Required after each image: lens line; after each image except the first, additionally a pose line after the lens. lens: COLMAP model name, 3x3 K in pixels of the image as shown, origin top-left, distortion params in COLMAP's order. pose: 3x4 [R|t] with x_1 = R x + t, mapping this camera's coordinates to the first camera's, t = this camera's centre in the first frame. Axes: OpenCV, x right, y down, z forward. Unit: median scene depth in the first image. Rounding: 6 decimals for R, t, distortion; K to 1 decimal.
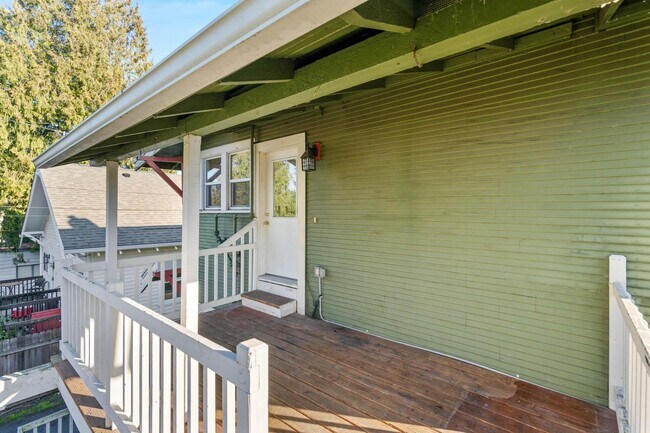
lens RADIAL K [[305.7, 0, 325.1], [0, 305.7, 214.3], [0, 0, 1]] dist [-0.006532, 0.003124]
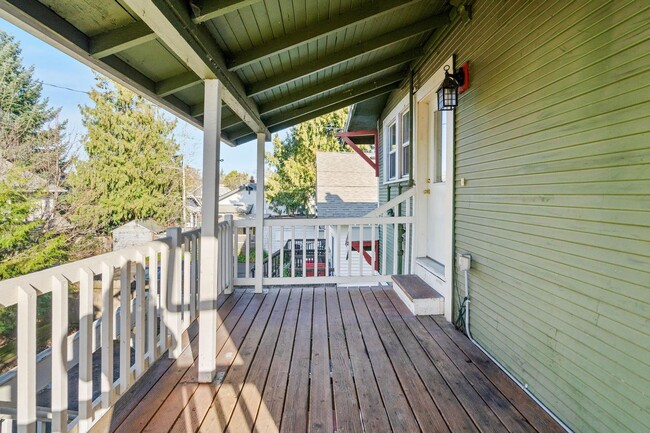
lens RADIAL K [[305.7, 0, 320.6], [0, 305.7, 196.5], [0, 0, 1]] dist [-0.006532, 0.003124]
pose [[0.652870, 0.001801, -0.757468, 0.238106], [-0.002576, 0.999997, 0.000158, 0.045188], [0.757466, 0.001848, 0.652872, 0.305271]]
